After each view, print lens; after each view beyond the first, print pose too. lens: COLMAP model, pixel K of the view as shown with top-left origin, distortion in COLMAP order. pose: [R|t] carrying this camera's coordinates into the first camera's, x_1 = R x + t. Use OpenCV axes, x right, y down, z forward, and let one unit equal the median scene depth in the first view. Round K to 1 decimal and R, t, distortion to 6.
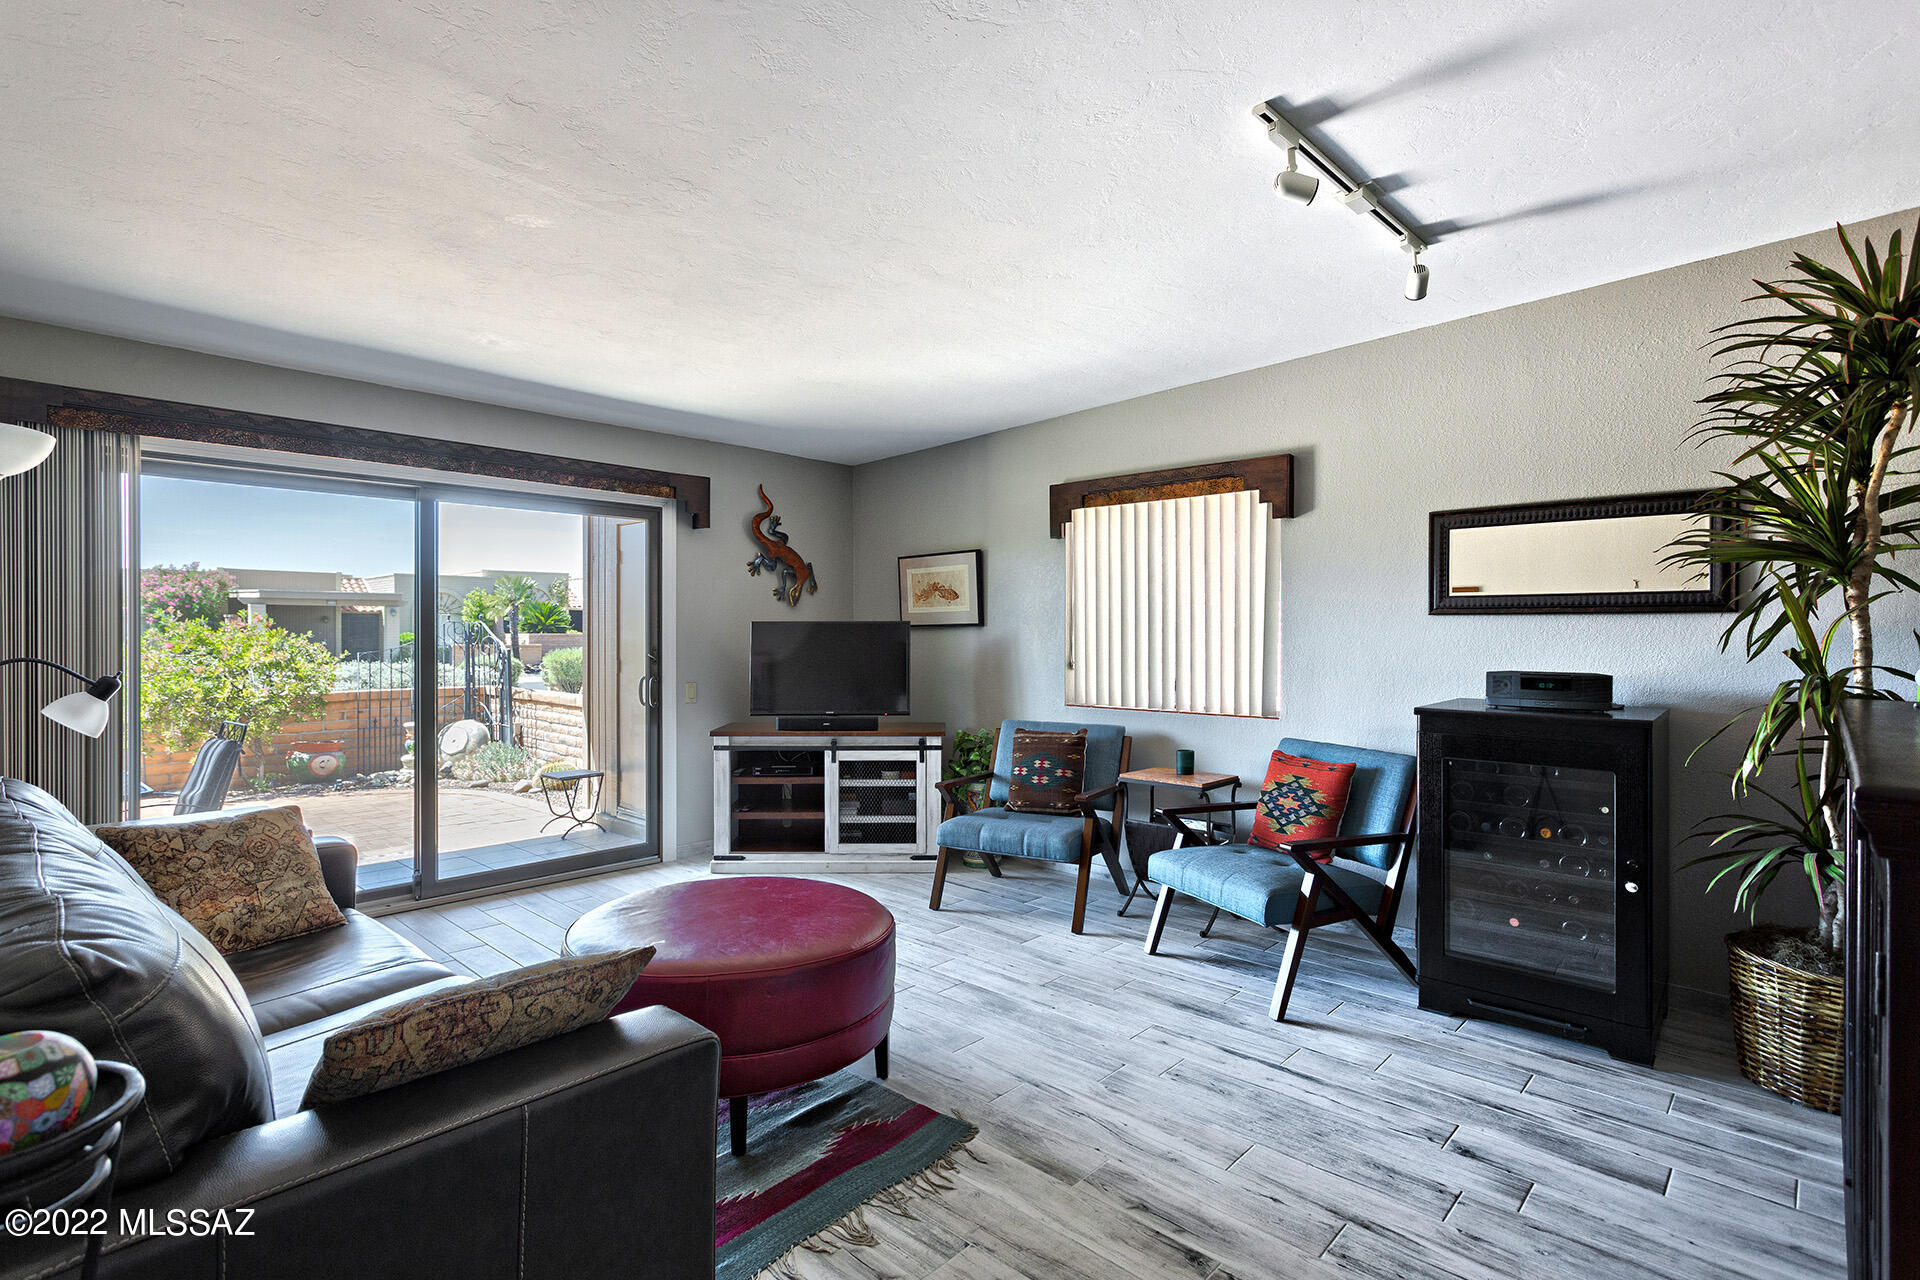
lens RADIAL K [[920.9, 0, 933.4], [0, 920.9, 633.6], [0, 0, 1]] dist [0.001581, 0.000256]
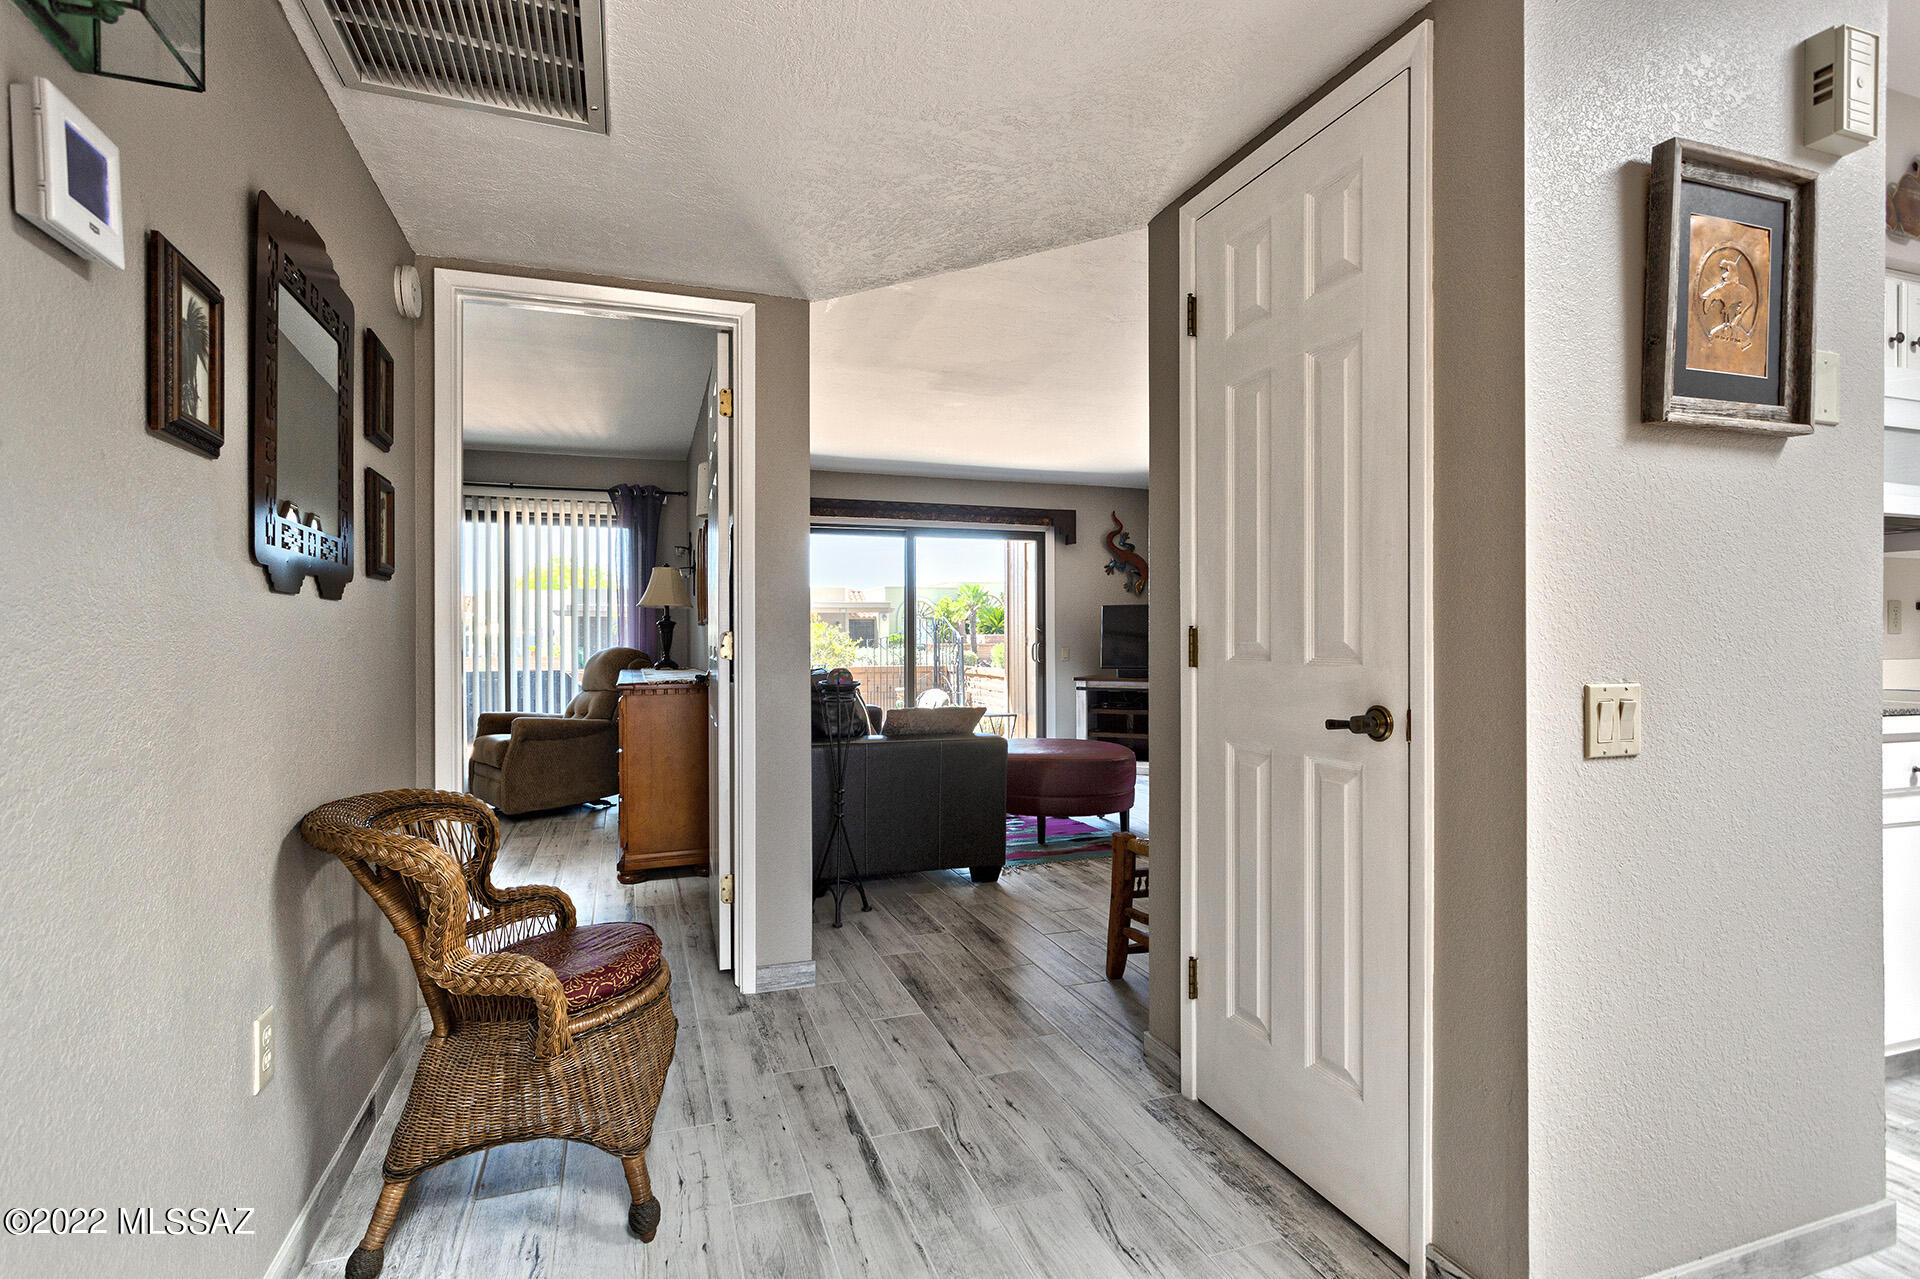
lens RADIAL K [[932.8, 0, 954.5], [0, 932.8, 644.4], [0, 0, 1]] dist [-0.000045, 0.000022]
pose [[0.899689, -0.003633, -0.436517, 0.239714], [0.006178, 0.999971, 0.004411, 0.040775], [0.436489, -0.006665, 0.899685, -0.449140]]
